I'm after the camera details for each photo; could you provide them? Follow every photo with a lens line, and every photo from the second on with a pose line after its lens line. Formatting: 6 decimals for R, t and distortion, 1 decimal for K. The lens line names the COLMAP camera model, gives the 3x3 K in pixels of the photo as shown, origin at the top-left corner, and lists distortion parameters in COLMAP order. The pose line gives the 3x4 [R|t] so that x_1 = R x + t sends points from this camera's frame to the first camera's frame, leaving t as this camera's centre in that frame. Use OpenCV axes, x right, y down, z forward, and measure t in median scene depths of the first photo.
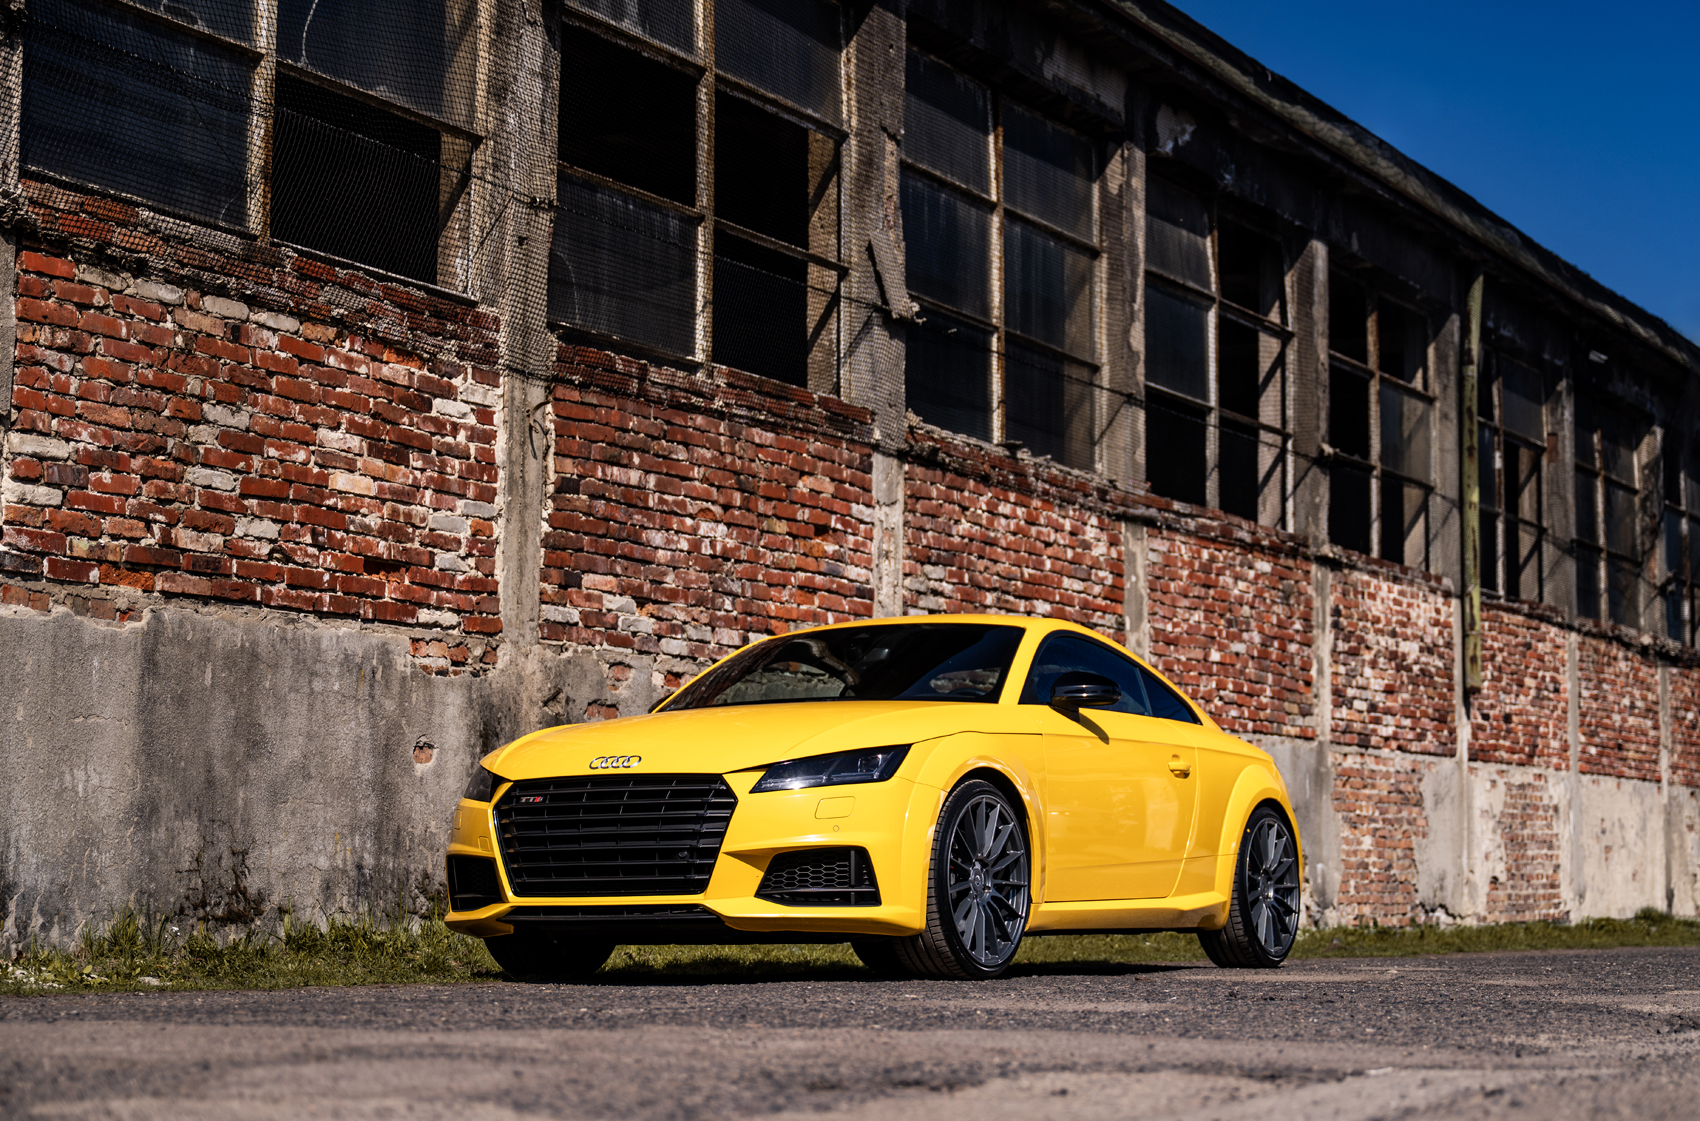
lens RADIAL K [[2919.7, 0, 885.0], [0, 2919.7, 607.9], [0, 0, 1]] dist [0.006275, 0.000000]
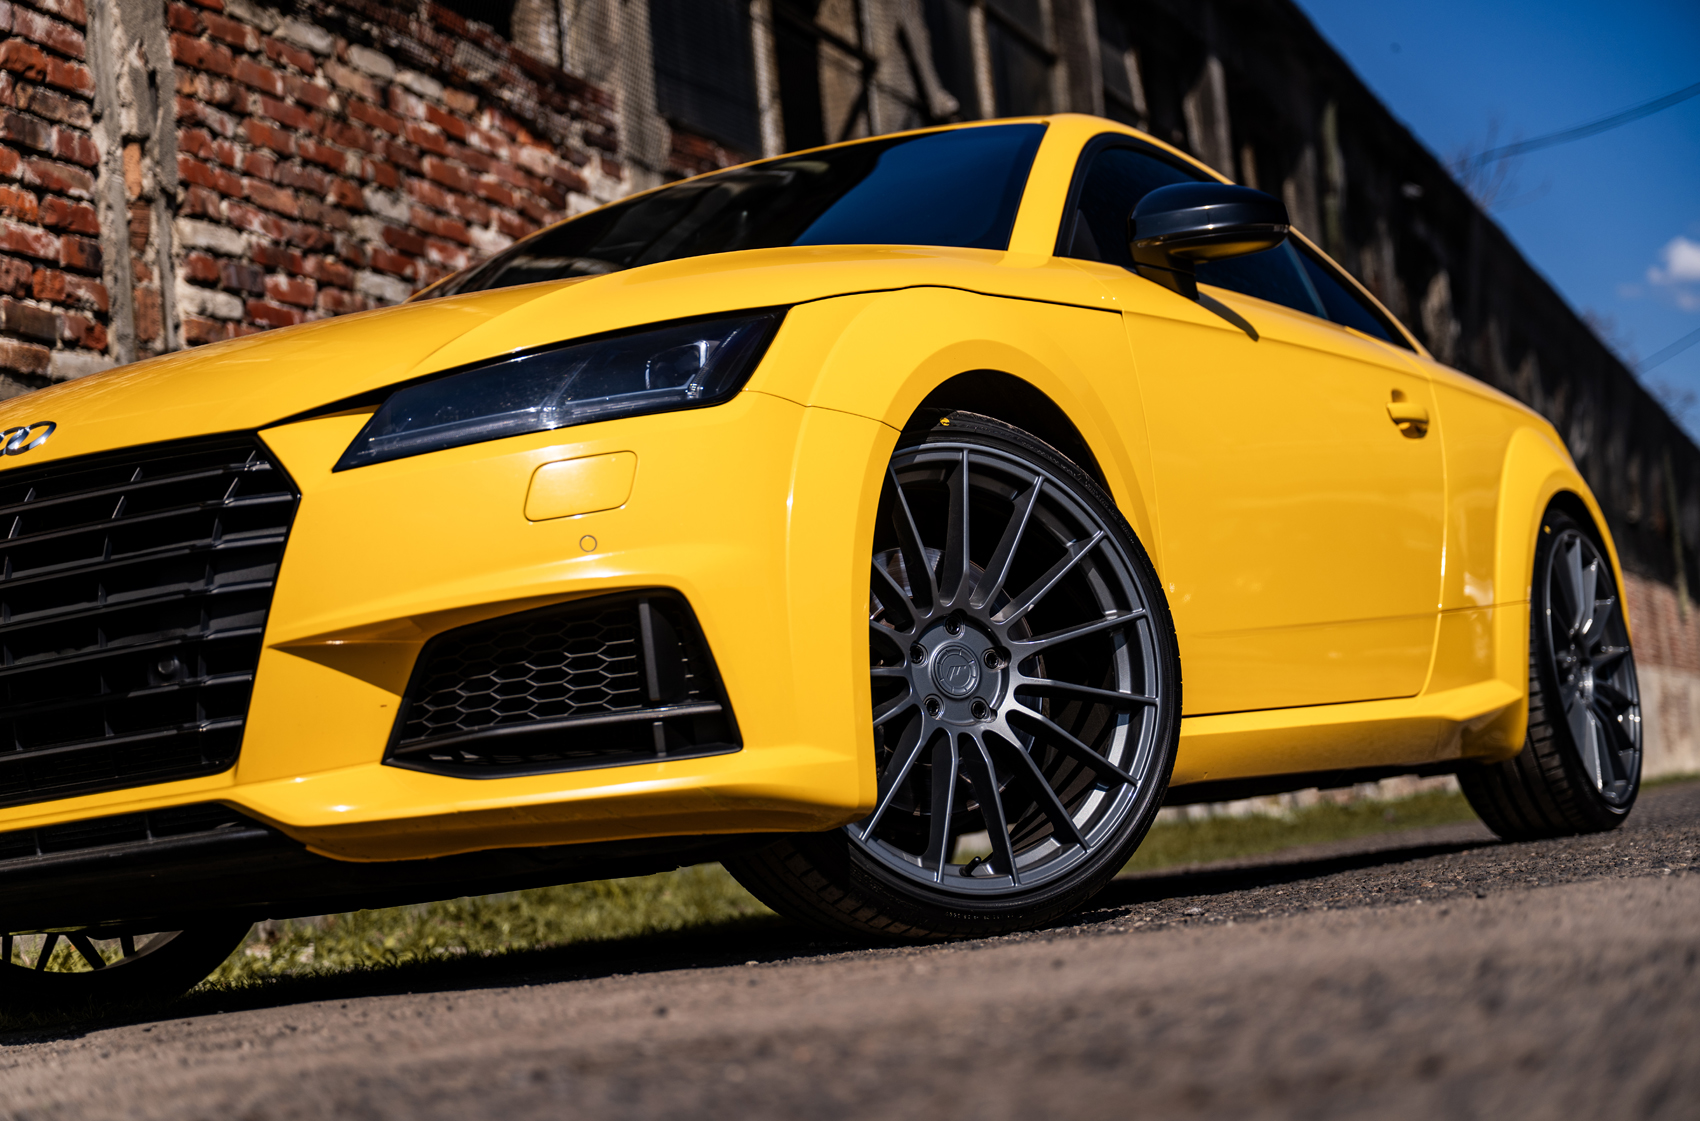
lens RADIAL K [[2929.4, 0, 851.7], [0, 2929.4, 557.9], [0, 0, 1]] dist [-0.009314, 0.000000]
pose [[0.982109, -0.092068, 0.164270, -0.226930], [0.093260, 0.995642, 0.000456, 0.033187], [-0.163596, 0.014872, 0.986415, 0.226075]]
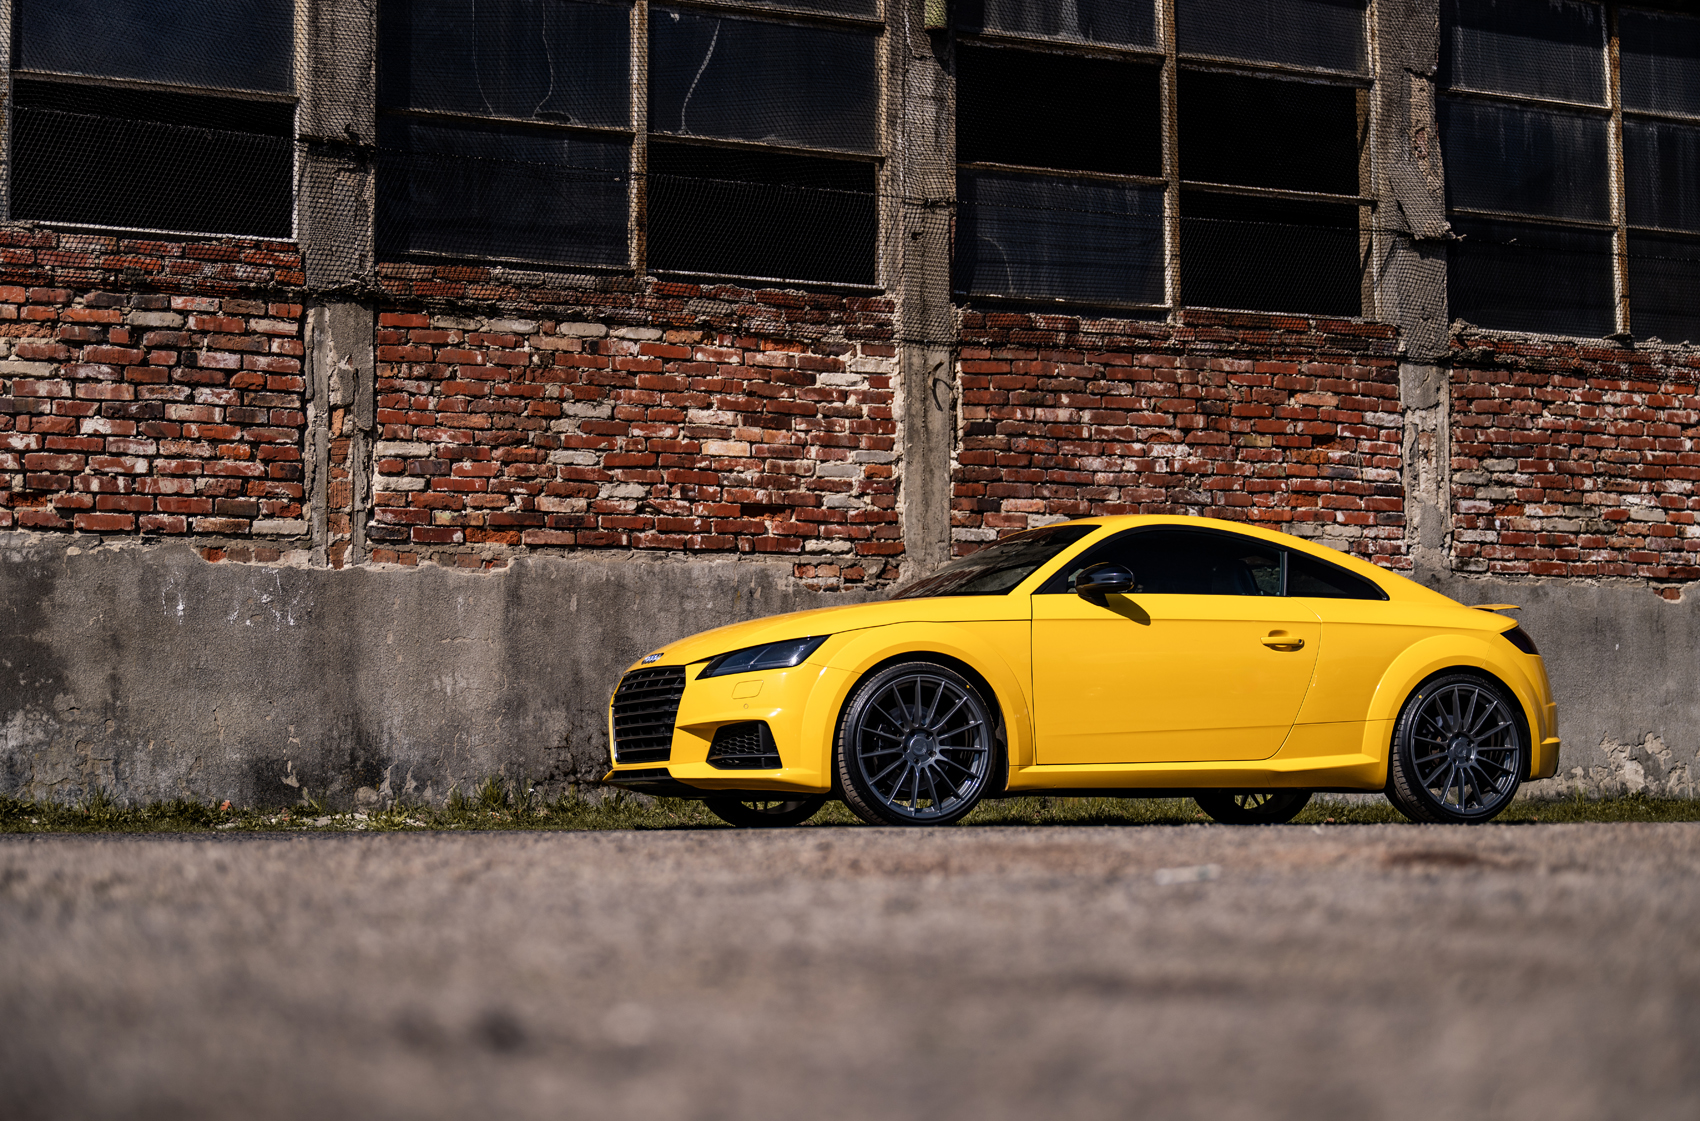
lens RADIAL K [[2450.7, 0, 817.7], [0, 2450.7, 574.6], [0, 0, 1]] dist [-0.000710, 0.000000]
pose [[0.777217, -0.057790, -0.626573, 0.528537], [0.068539, 0.997624, -0.006995, 0.023752], [0.625488, -0.037508, 0.779331, 0.173777]]
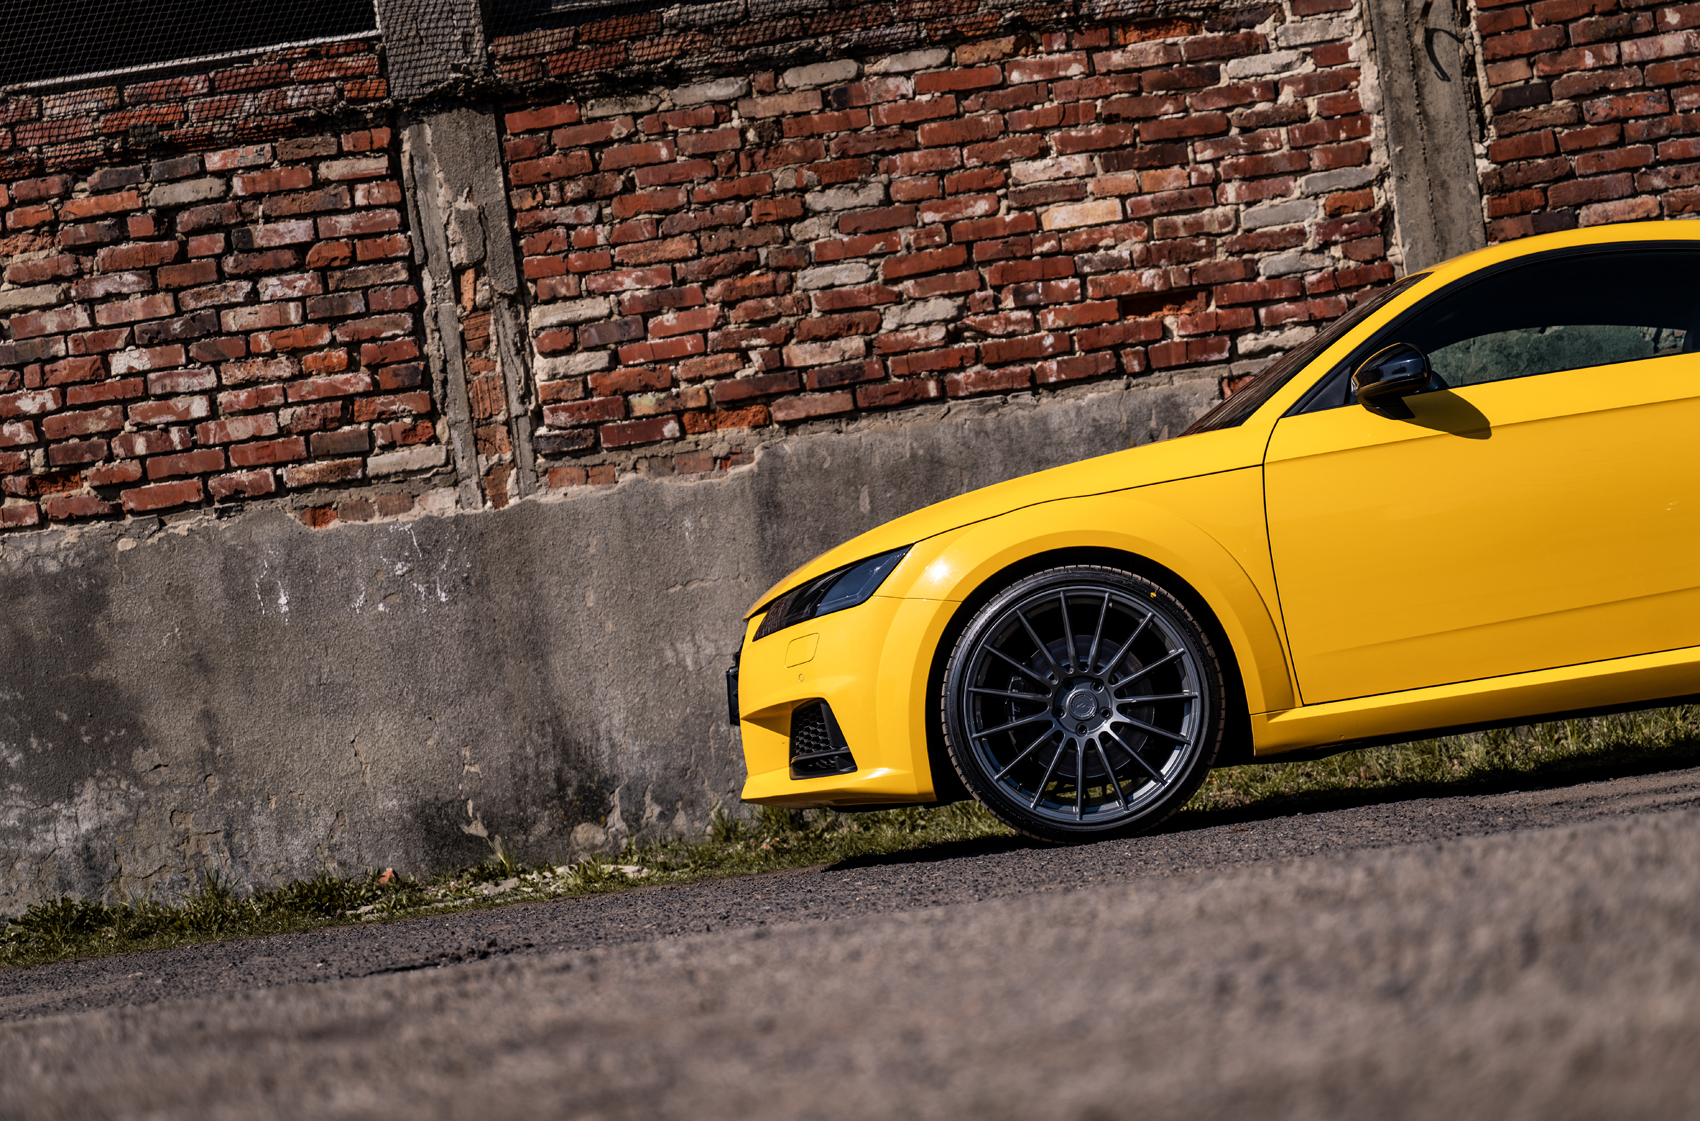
lens RADIAL K [[3576.9, 0, 875.0], [0, 3576.9, 633.6], [0, 0, 1]] dist [0.007897, 0.000000]
pose [[0.438245, -0.088625, -0.894476, 0.670897], [0.222566, 0.974838, 0.012459, 0.045731], [0.870865, -0.204540, 0.446943, 0.481559]]
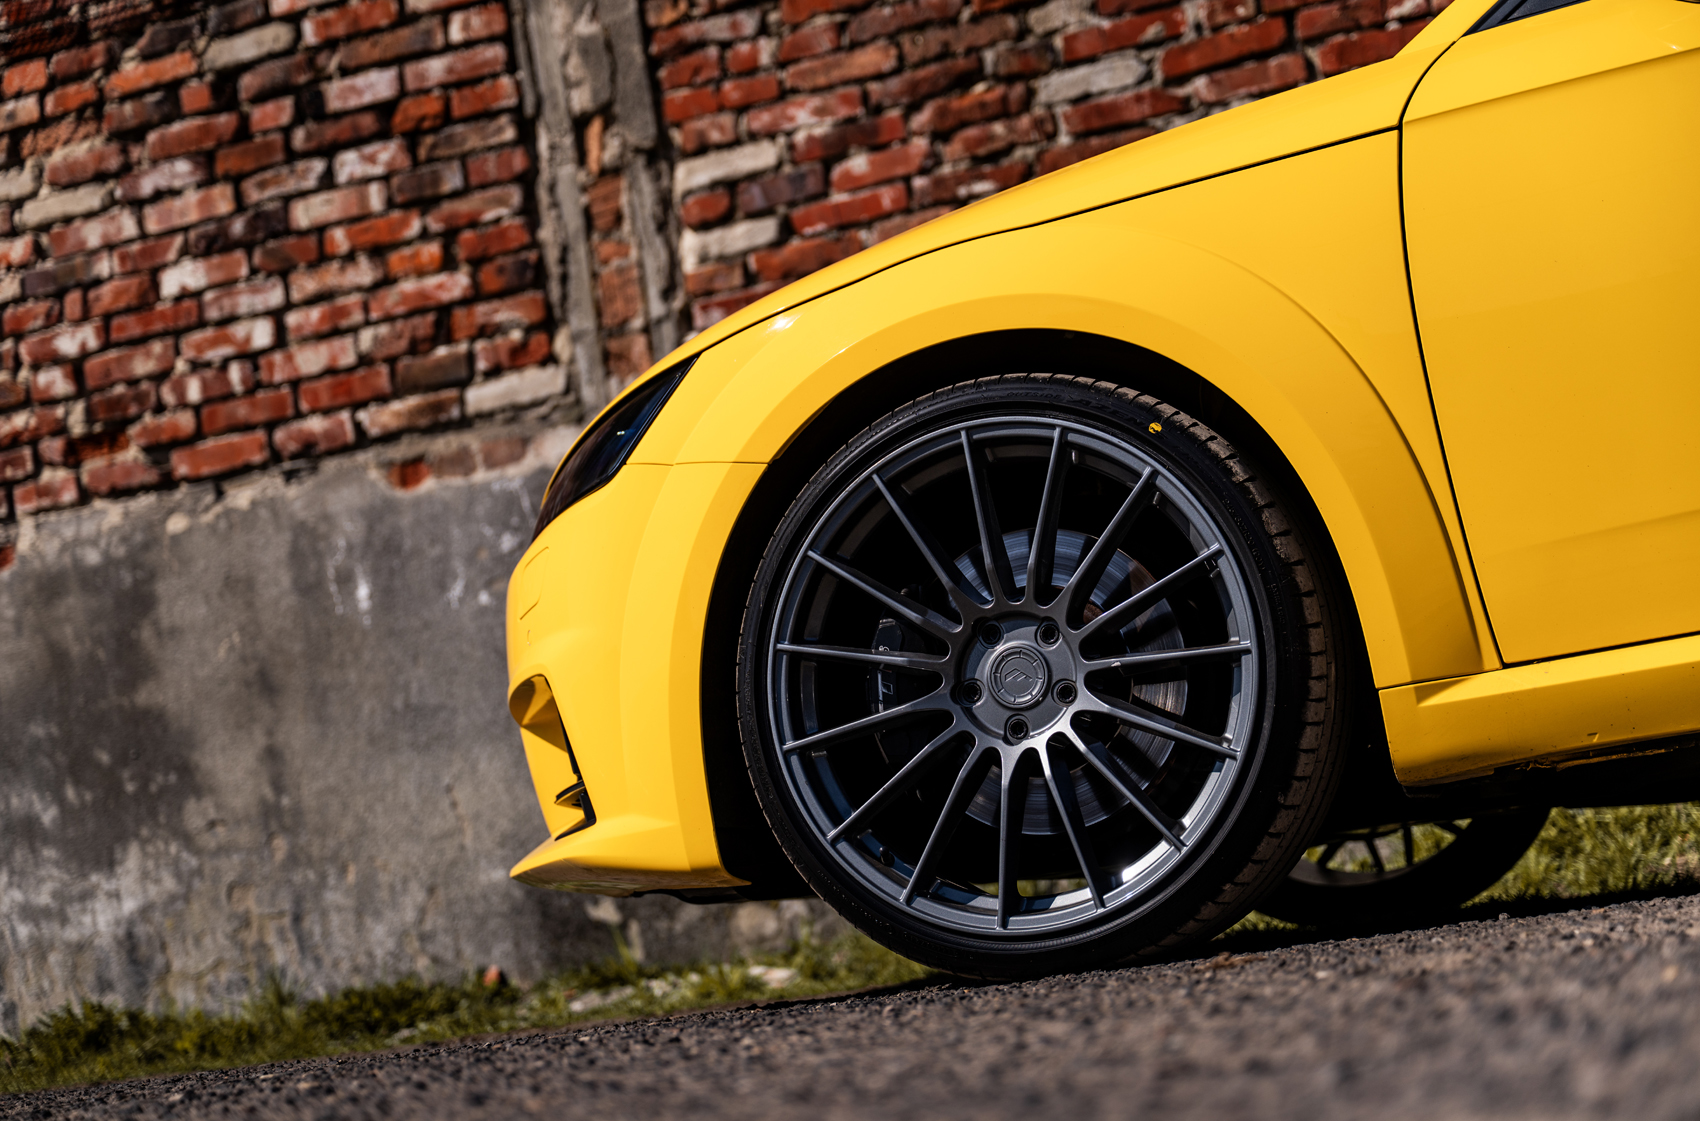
lens RADIAL K [[2944.4, 0, 855.7], [0, 2944.4, 561.2], [0, 0, 1]] dist [0.019507, 0.000000]
pose [[0.130420, -0.145758, -0.980686, 0.301215], [0.230064, 0.966585, -0.113066, 0.096448], [0.964397, -0.210874, 0.159595, 0.789131]]
